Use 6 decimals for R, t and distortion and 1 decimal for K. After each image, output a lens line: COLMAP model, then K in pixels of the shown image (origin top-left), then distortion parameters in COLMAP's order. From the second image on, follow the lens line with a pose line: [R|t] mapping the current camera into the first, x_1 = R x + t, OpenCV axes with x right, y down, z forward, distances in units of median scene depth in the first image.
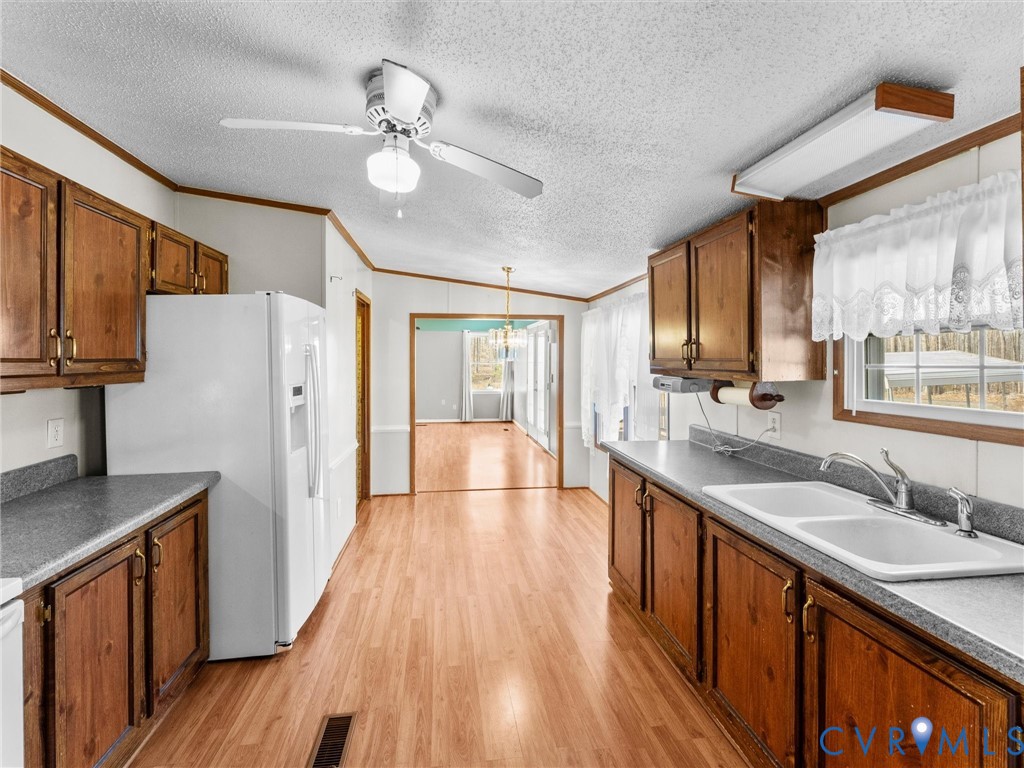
lens RADIAL K [[474.4, 0, 493.0], [0, 474.4, 362.4], [0, 0, 1]] dist [-0.006222, 0.000003]
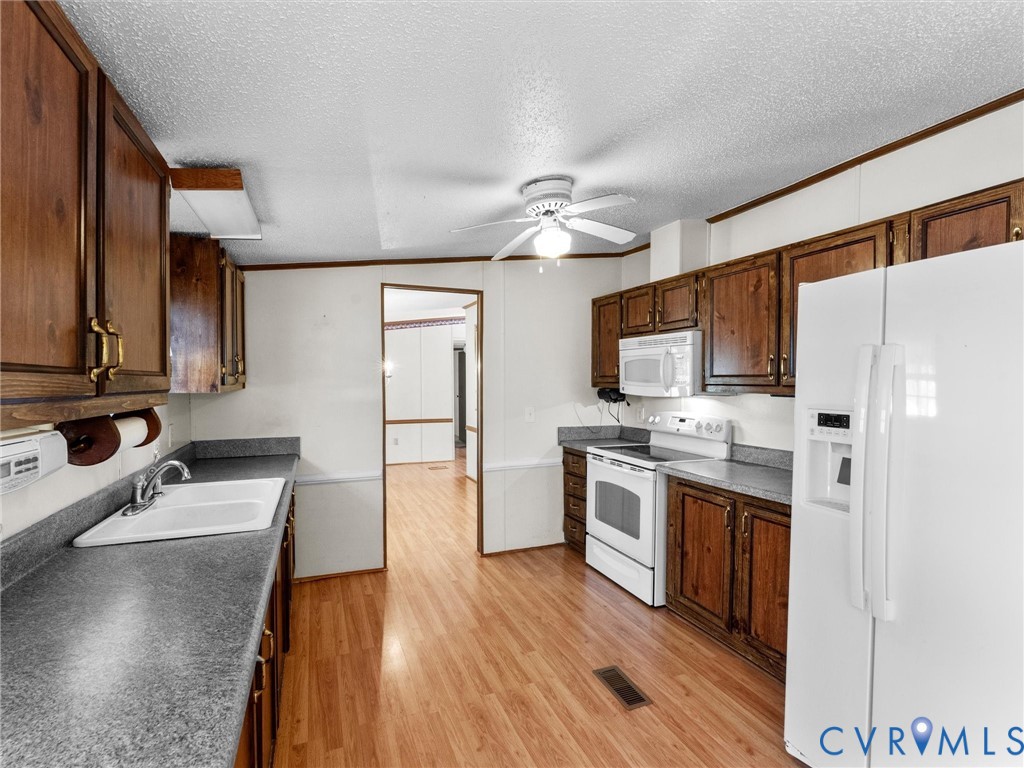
lens RADIAL K [[474.4, 0, 508.8], [0, 474.4, 385.9], [0, 0, 1]] dist [-0.006222, 0.000003]
pose [[-0.960690, 0.004691, -0.277584, 0.278969], [-0.000261, 0.999842, 0.017799, 0.001714], [0.277624, 0.017172, -0.960536, 2.085534]]
